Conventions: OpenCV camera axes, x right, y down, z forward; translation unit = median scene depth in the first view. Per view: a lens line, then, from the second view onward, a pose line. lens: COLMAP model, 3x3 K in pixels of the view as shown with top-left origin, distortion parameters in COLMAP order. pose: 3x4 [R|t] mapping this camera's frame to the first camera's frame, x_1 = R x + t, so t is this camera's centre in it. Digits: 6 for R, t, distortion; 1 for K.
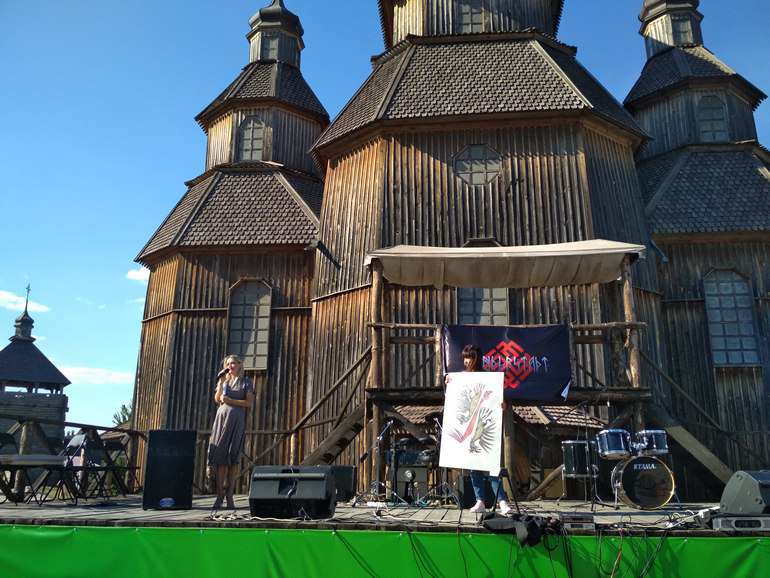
lens RADIAL K [[643.4, 0, 403.4], [0, 643.4, 290.9], [0, 0, 1]] dist [0.118780, -0.200185]
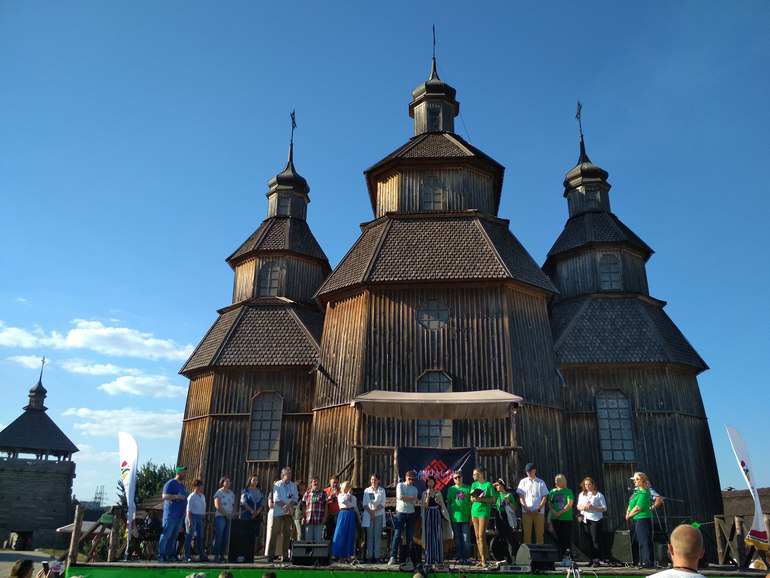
lens RADIAL K [[643.4, 0, 403.4], [0, 643.4, 290.9], [0, 0, 1]] dist [0.118780, -0.200185]
pose [[0.999904, 0.008391, 0.011048, 0.029849], [-0.007380, 0.996045, -0.088543, -0.109332], [-0.011747, 0.088453, 0.996011, -0.367282]]
